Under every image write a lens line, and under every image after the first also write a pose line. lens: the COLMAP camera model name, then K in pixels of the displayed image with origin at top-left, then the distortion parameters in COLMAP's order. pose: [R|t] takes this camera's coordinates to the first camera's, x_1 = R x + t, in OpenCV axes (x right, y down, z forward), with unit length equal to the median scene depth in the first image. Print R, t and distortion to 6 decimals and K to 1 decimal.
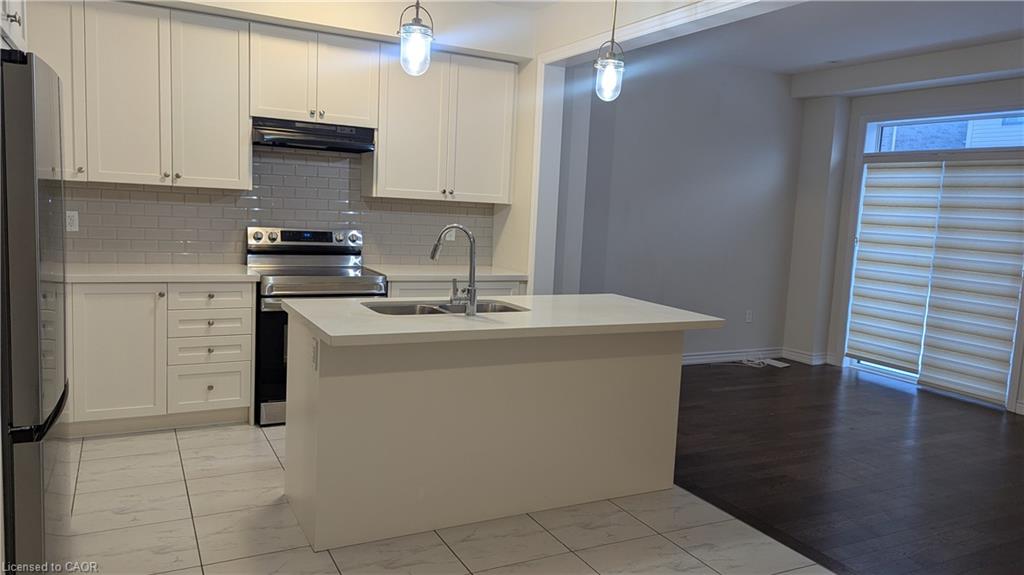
lens RADIAL K [[734.9, 0, 512.0], [0, 734.9, 287.5], [0, 0, 1]] dist [0.038627, -0.000986]
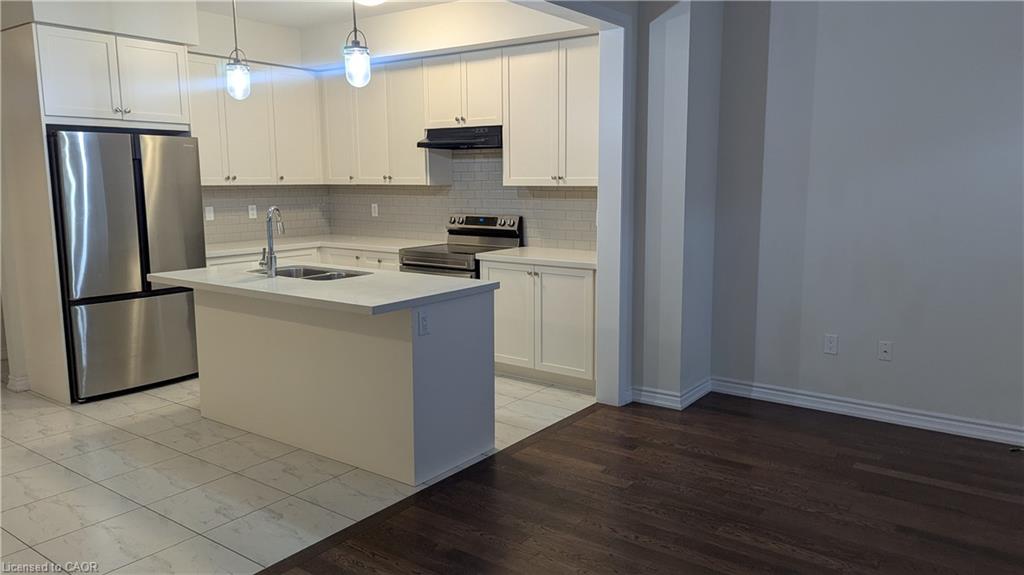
lens RADIAL K [[730.9, 0, 512.6], [0, 730.9, 278.0], [0, 0, 1]] dist [0.070778, 0.000072]
pose [[0.433215, 0.074153, -0.898235, 0.610023], [-0.077353, 0.995991, 0.044916, -0.024667], [0.897965, 0.050023, 0.437214, 0.384756]]
